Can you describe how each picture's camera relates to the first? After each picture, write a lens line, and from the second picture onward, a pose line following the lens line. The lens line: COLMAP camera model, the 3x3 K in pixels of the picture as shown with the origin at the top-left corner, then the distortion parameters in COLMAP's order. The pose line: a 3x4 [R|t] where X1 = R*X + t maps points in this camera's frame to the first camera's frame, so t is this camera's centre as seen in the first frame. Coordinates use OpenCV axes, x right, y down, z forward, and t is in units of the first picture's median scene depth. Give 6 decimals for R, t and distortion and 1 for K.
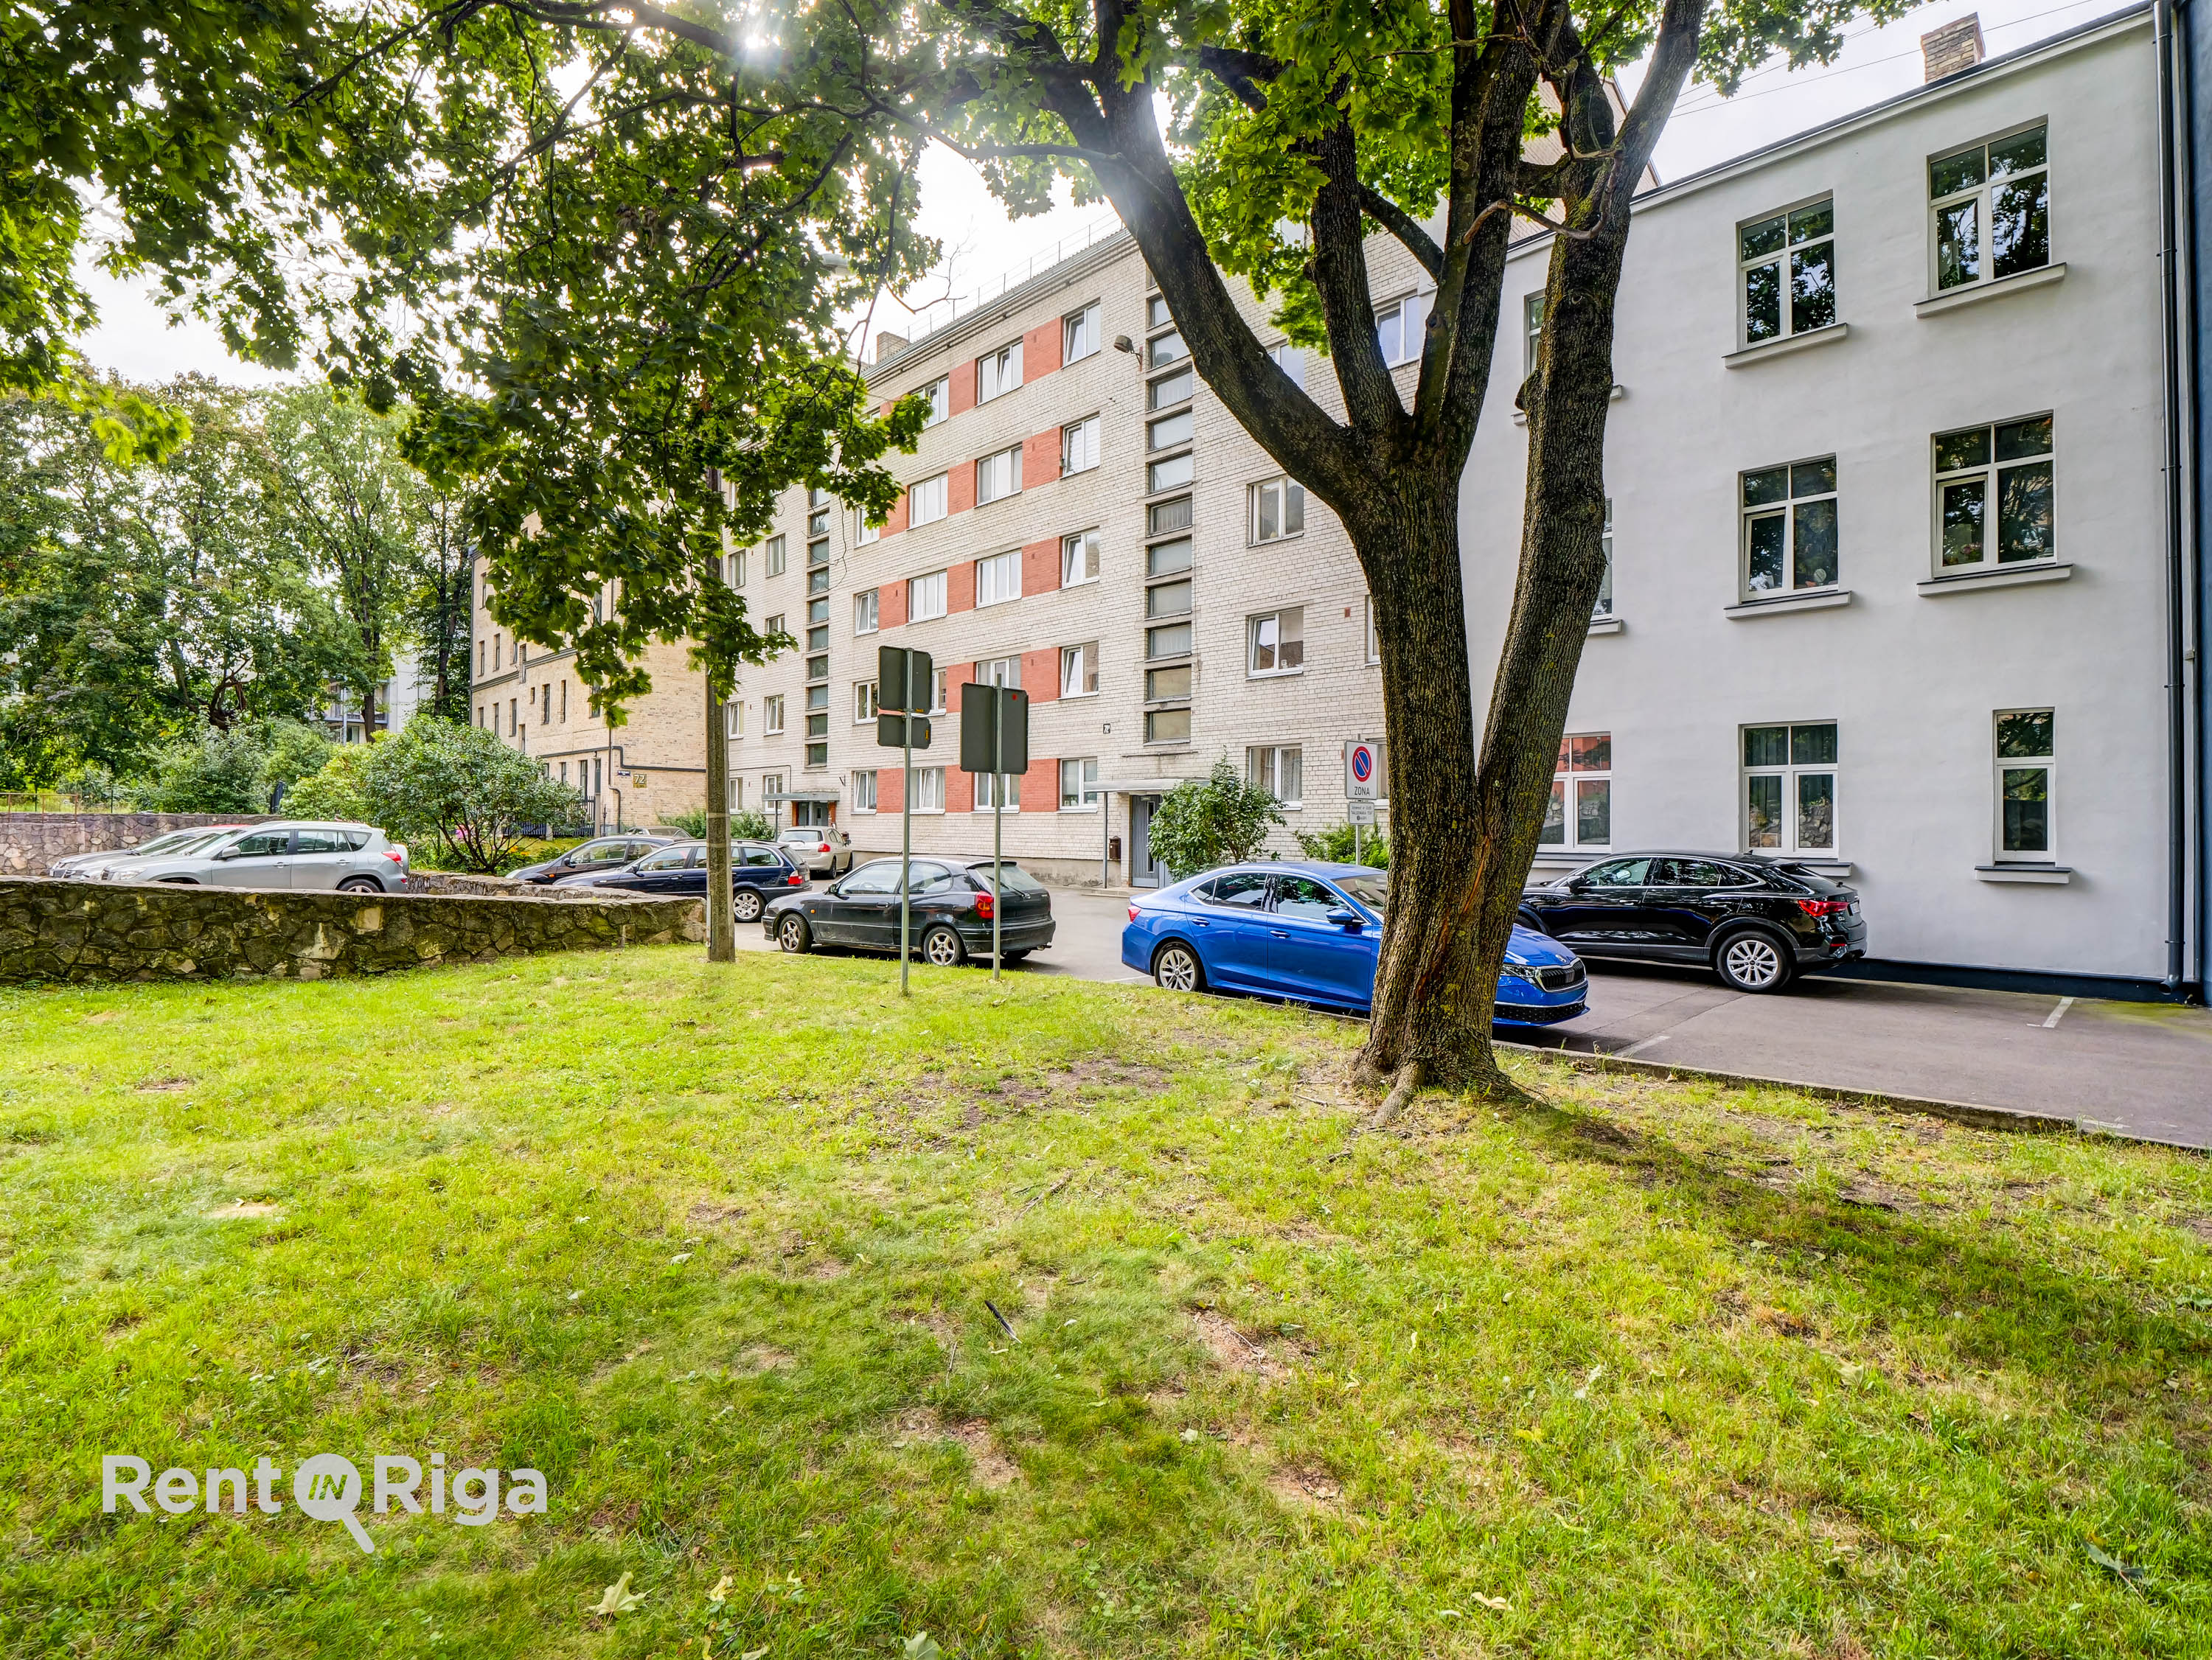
lens RADIAL K [[1074.9, 0, 1100.2], [0, 1074.9, 834.7], [0, 0, 1]] dist [-0.014833, 0.003716]
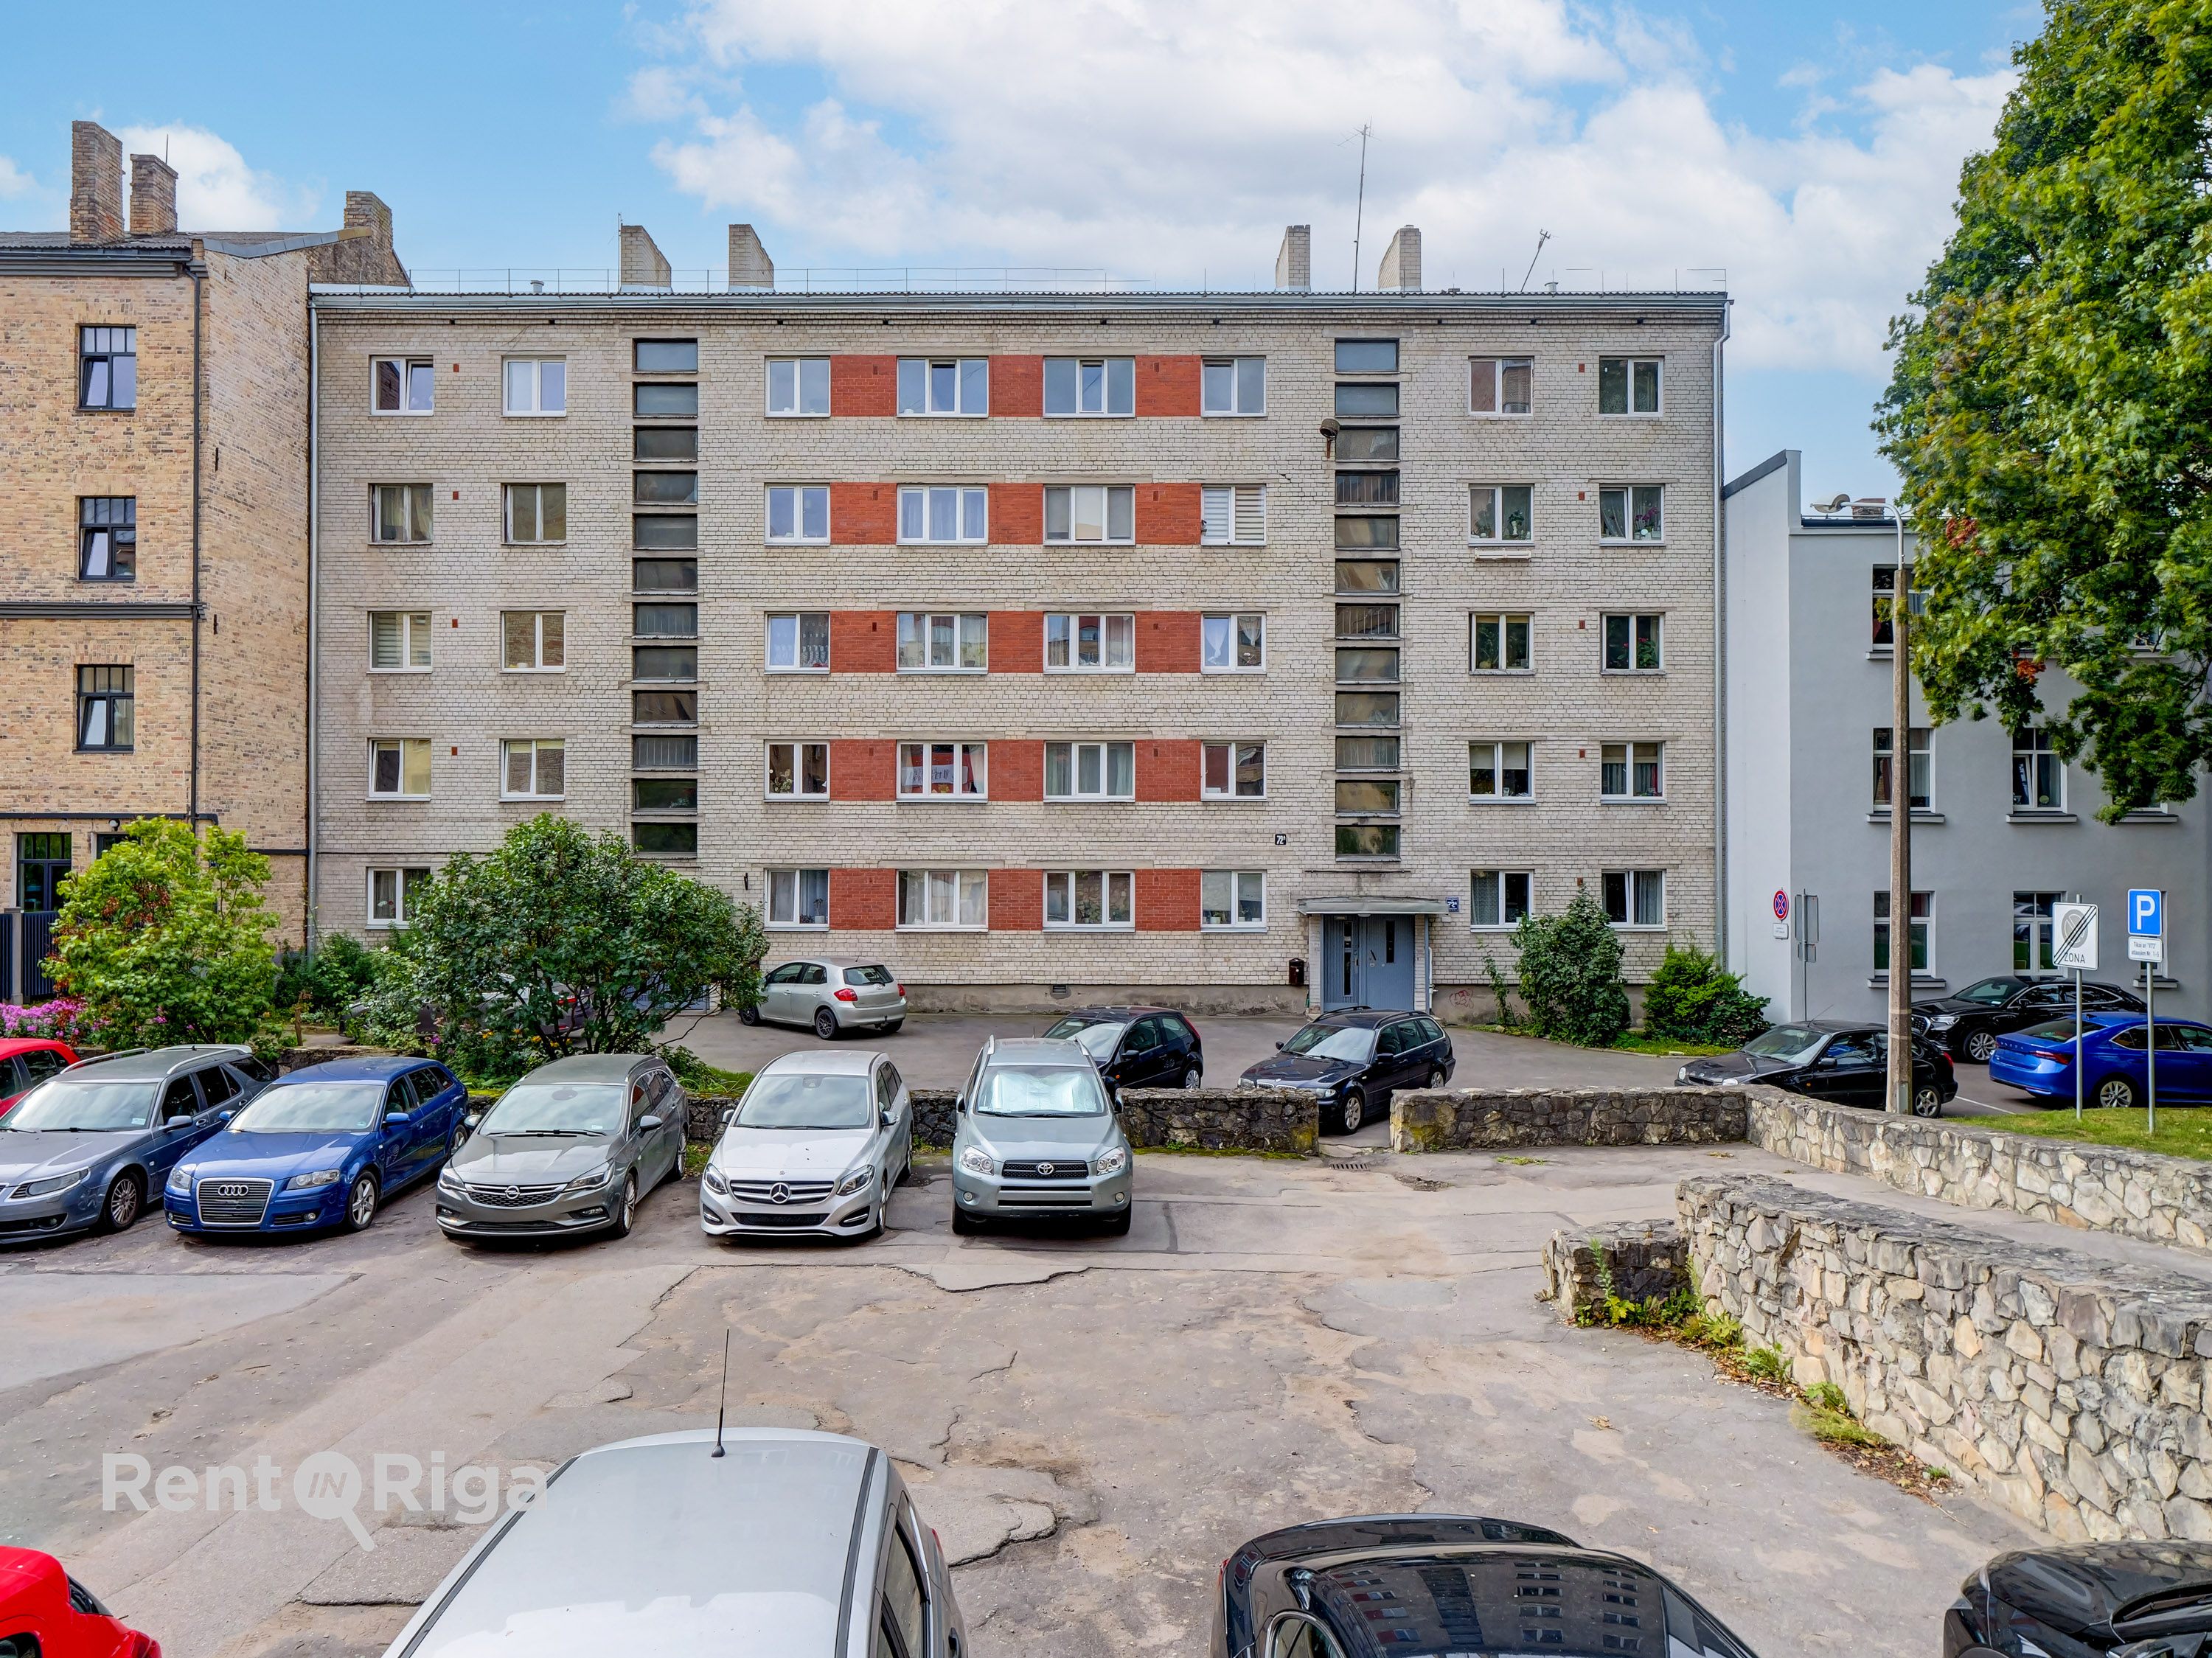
lens RADIAL K [[1454.1, 0, 1112.2], [0, 1454.1, 841.8], [0, 0, 1]] dist [0.004821, 0.008233]
pose [[0.703709, 0.001764, 0.710486, -0.999703], [0.006020, 0.999946, -0.008445, -0.091093], [-0.710463, 0.010220, 0.703660, 0.249977]]
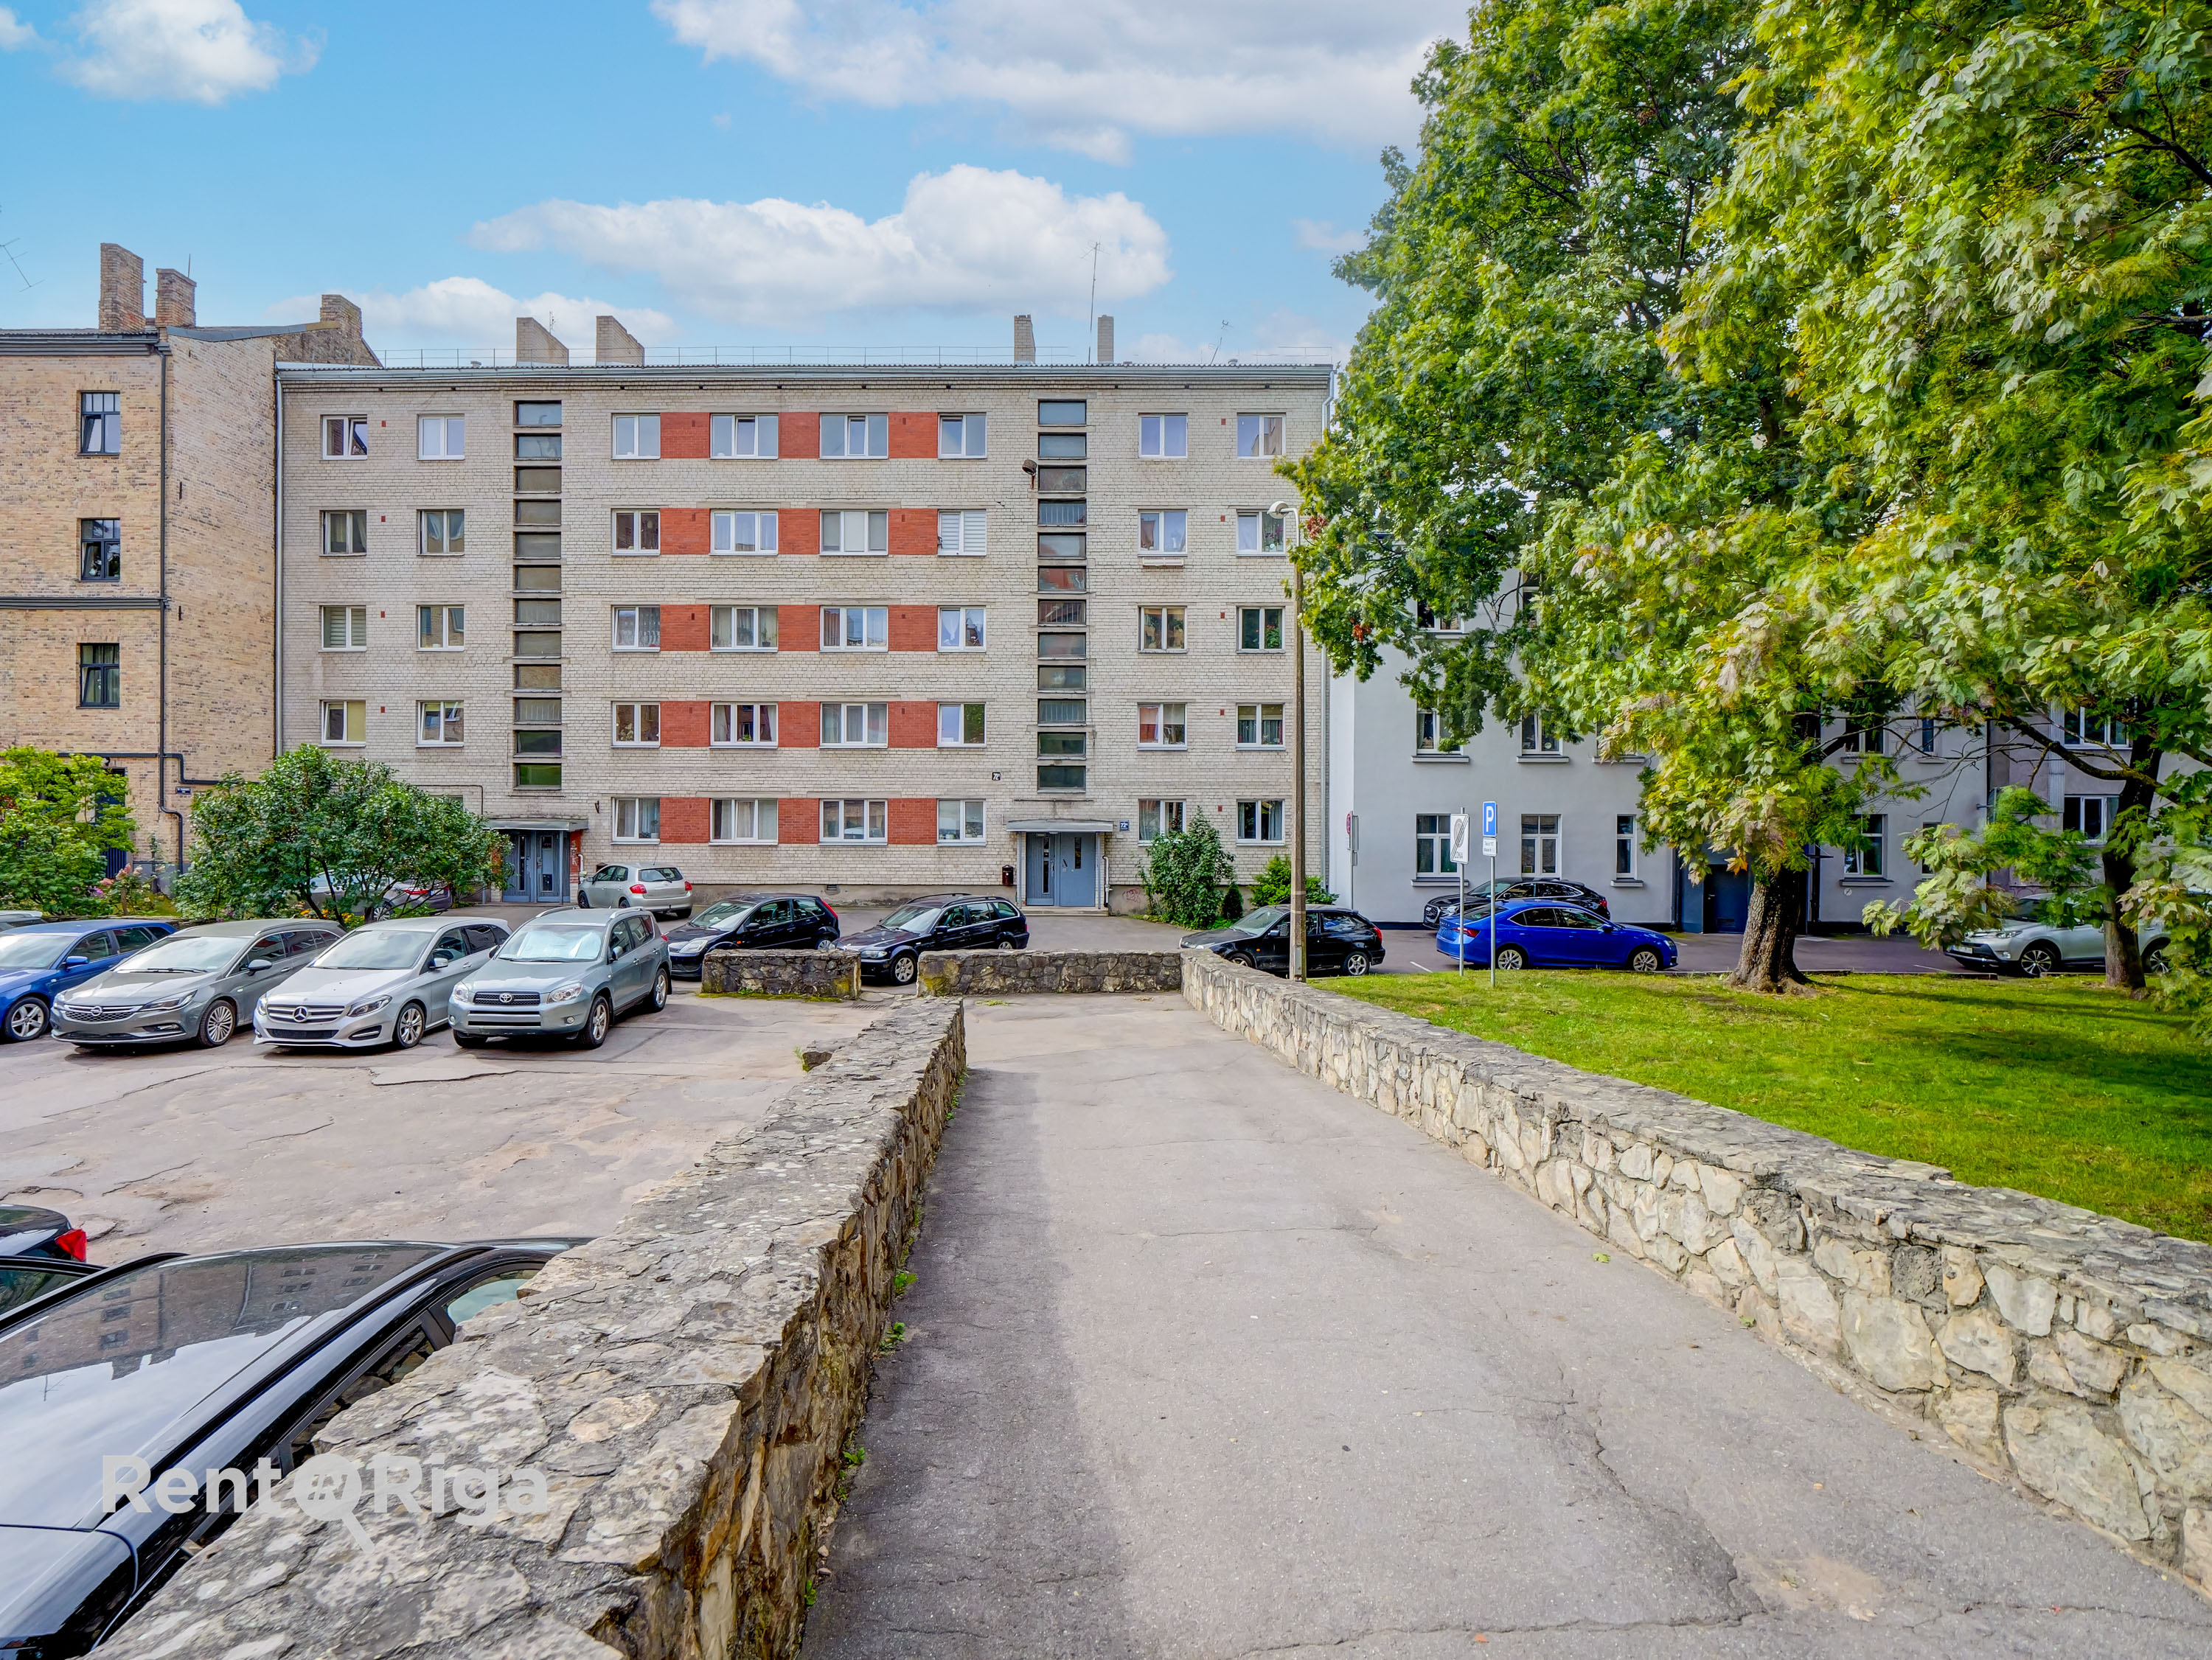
lens RADIAL K [[1074.9, 0, 1095.5], [0, 1074.9, 821.1], [0, 0, 1]] dist [-0.014833, 0.003716]
pose [[0.707383, -0.012496, 0.706720, -0.798089], [0.003786, 0.999896, 0.013890, -0.067564], [-0.706820, -0.007150, 0.707357, 0.070459]]
